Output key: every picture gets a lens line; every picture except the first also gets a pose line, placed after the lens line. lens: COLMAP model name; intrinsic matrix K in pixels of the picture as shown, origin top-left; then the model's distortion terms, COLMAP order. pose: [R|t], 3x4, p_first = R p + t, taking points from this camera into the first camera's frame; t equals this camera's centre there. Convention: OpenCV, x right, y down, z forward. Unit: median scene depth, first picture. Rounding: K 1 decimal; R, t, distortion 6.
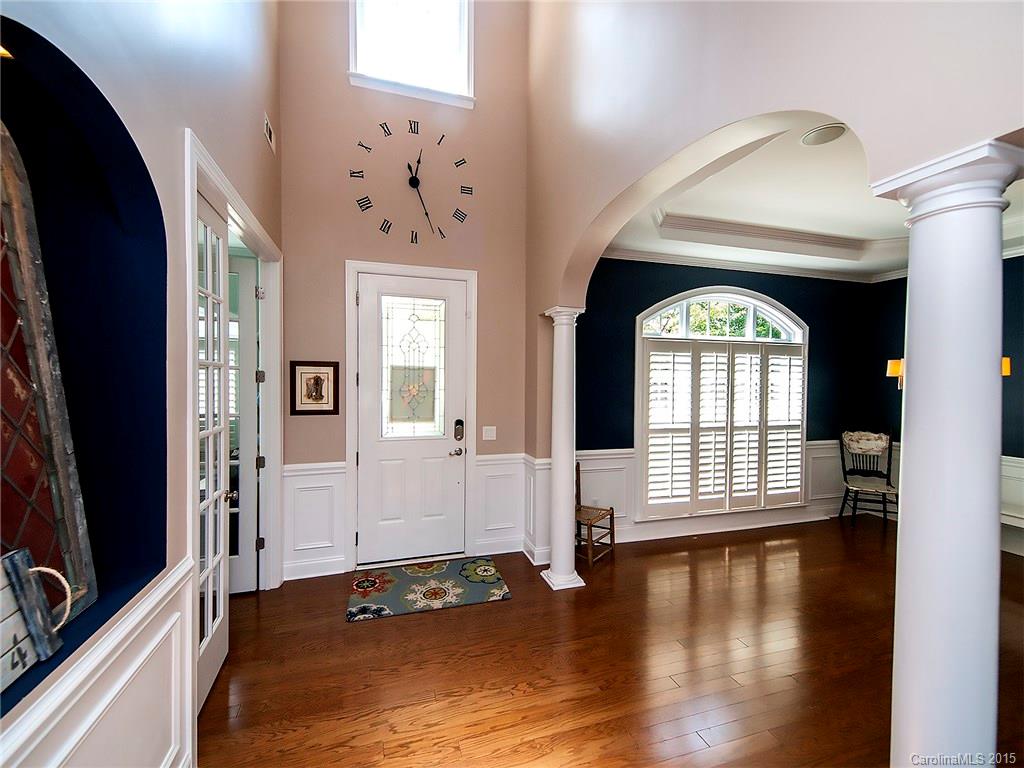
lens RADIAL K [[417.0, 0, 506.5], [0, 417.0, 382.4], [0, 0, 1]] dist [0.014095, -0.002291]
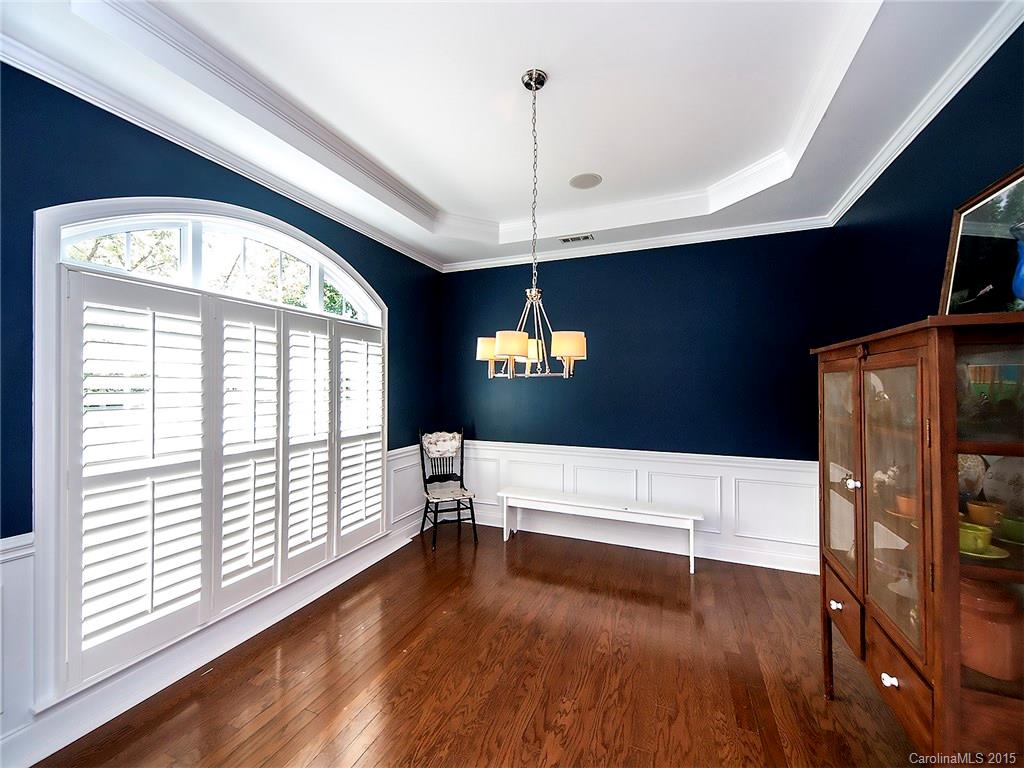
lens RADIAL K [[417.0, 0, 506.7], [0, 417.0, 380.6], [0, 0, 1]] dist [0.014095, -0.002291]
pose [[0.623445, -0.001552, 0.781865, 0.257105], [0.019784, 0.999709, -0.013791, 0.023605], [-0.781617, 0.024067, 0.623295, 0.355249]]
